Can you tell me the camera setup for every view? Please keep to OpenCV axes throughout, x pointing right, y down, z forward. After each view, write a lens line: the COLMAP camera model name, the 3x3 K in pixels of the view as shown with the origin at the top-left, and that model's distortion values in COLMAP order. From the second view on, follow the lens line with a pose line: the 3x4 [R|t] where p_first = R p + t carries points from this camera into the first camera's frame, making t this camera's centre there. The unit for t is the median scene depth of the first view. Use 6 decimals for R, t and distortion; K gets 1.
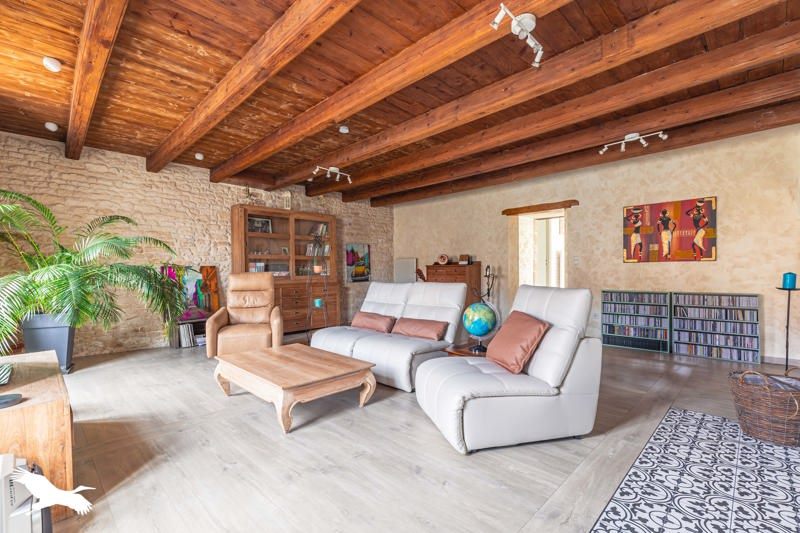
lens RADIAL K [[358.8, 0, 400.7], [0, 358.8, 270.6], [0, 0, 1]] dist [0.013299, 0.000199]
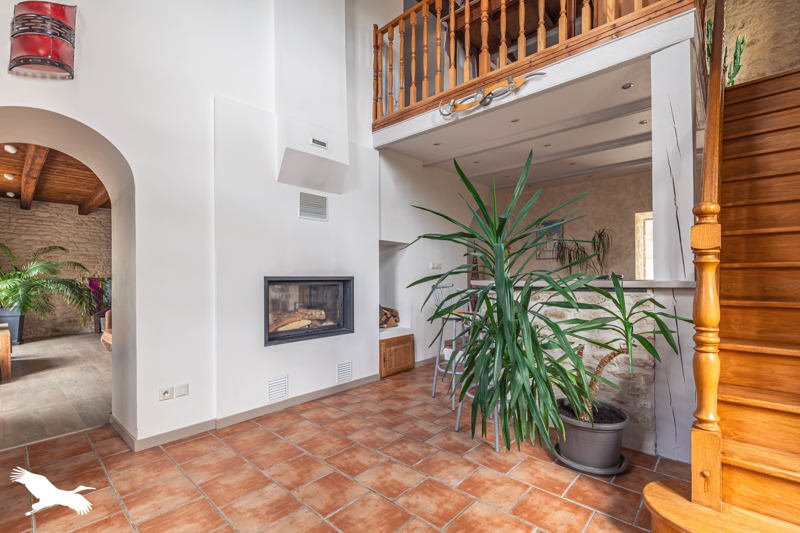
lens RADIAL K [[358.8, 0, 398.9], [0, 358.8, 273.3], [0, 0, 1]] dist [0.013299, 0.000199]
pose [[0.999295, 0.001699, 0.037516, 0.674230], [-0.001343, 0.999954, -0.009513, -0.024030], [-0.037530, 0.009456, 0.999251, -0.651338]]
